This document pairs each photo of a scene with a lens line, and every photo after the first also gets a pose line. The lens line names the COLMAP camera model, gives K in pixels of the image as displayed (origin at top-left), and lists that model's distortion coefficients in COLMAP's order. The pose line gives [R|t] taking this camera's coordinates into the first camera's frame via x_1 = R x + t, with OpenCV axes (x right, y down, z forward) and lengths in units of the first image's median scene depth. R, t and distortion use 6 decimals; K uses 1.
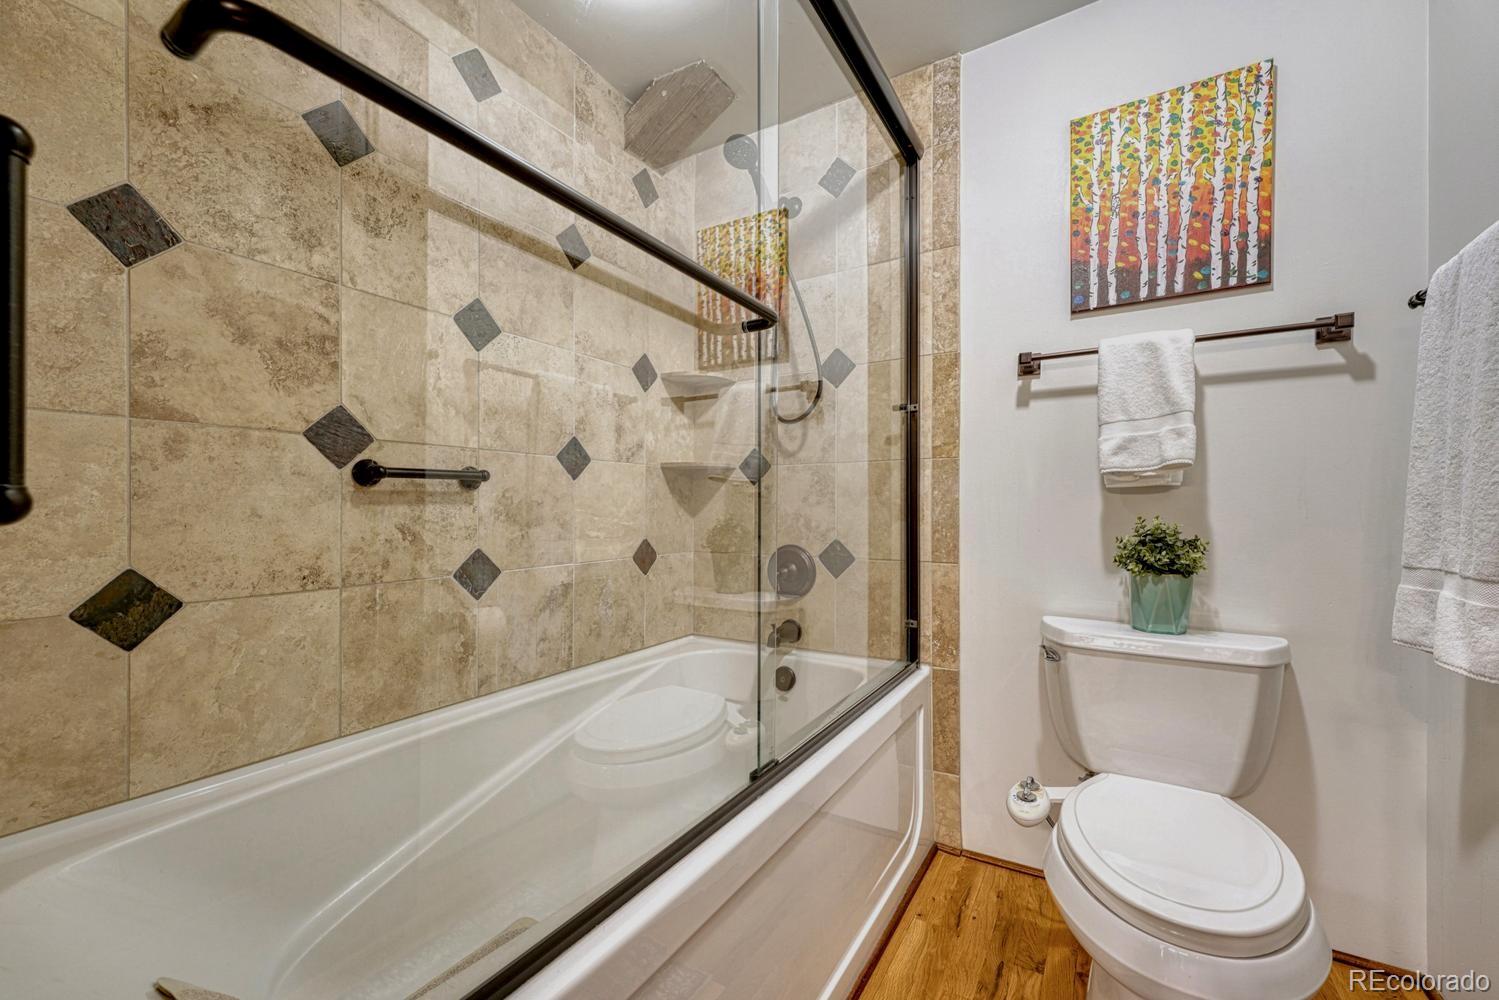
lens RADIAL K [[604.5, 0, 741.2], [0, 604.5, 506.3], [0, 0, 1]] dist [0.007405, -0.000375]
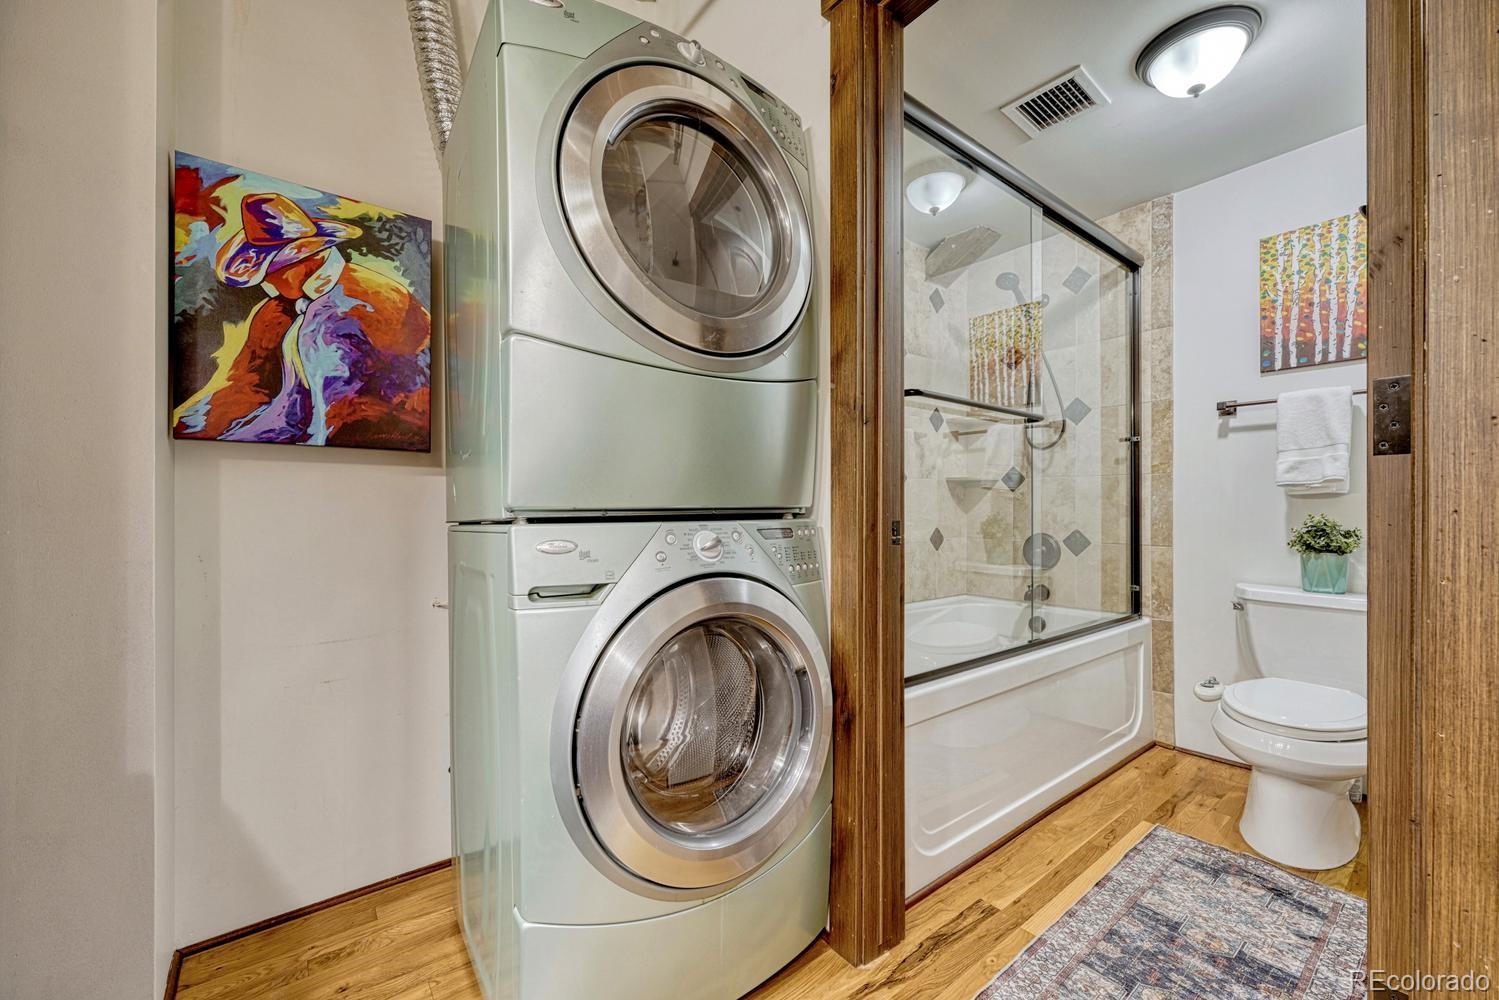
lens RADIAL K [[592.8, 0, 748.8], [0, 592.8, 503.8], [0, 0, 1]] dist [0.000378, 0.000935]
pose [[0.938585, -0.000550, -0.345047, -0.098235], [0.000679, 1.000000, 0.000253, -0.008446], [0.345047, -0.000472, 0.938585, -0.662213]]
